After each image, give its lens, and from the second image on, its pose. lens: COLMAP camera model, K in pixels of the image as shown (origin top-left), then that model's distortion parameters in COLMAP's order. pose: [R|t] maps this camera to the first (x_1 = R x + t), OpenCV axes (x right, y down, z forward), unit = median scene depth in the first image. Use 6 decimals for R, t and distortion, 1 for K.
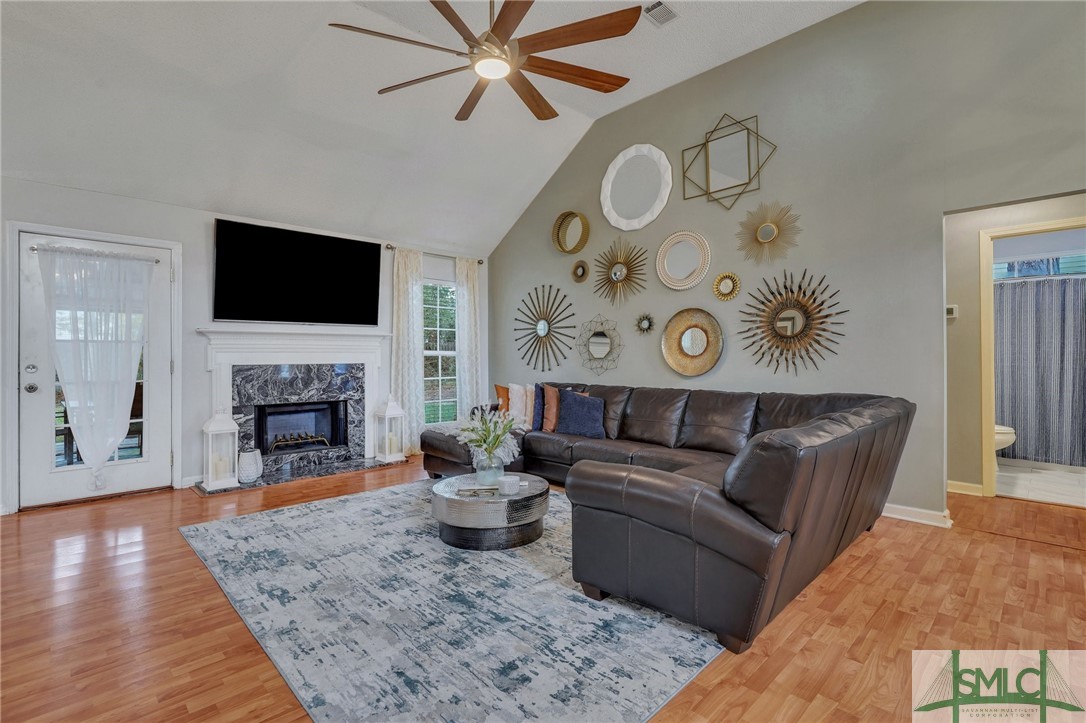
lens RADIAL K [[498.6, 0, 543.9], [0, 498.6, 360.4], [0, 0, 1]] dist [0.004187, 0.001645]
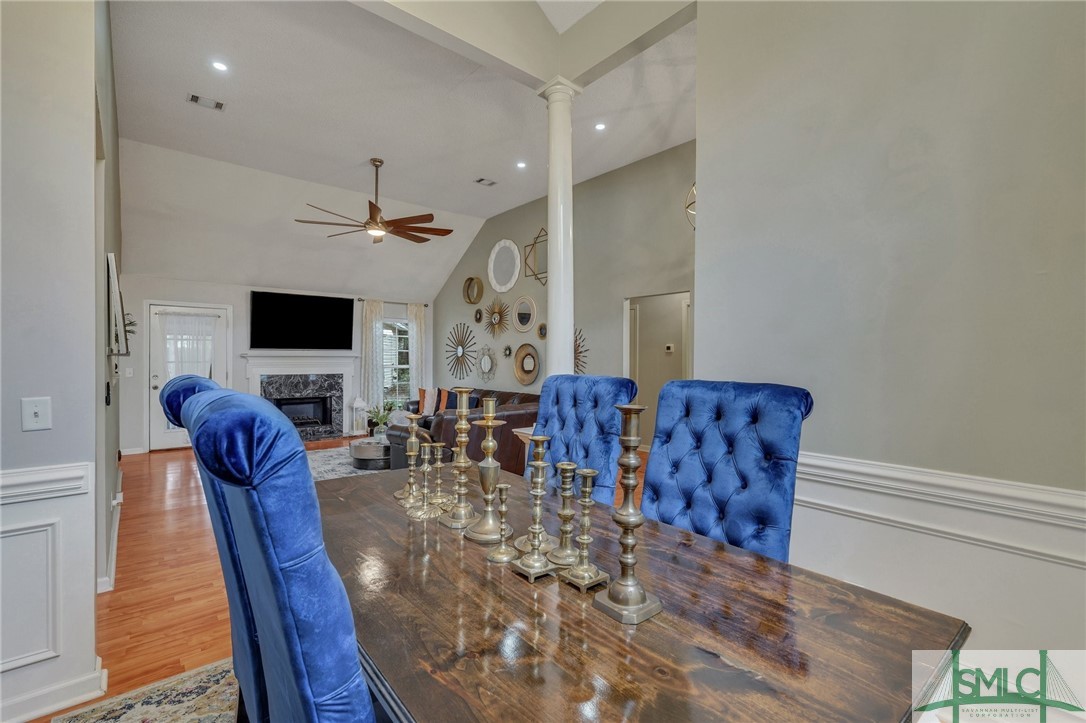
lens RADIAL K [[478.1, 0, 542.5], [0, 478.1, 369.2], [0, 0, 1]] dist [0.008987, 0.000180]
pose [[0.997211, 0.009783, -0.073992, 0.414521], [-0.008860, 0.999879, 0.012794, -0.035755], [0.074108, -0.012103, 0.997177, -0.511345]]
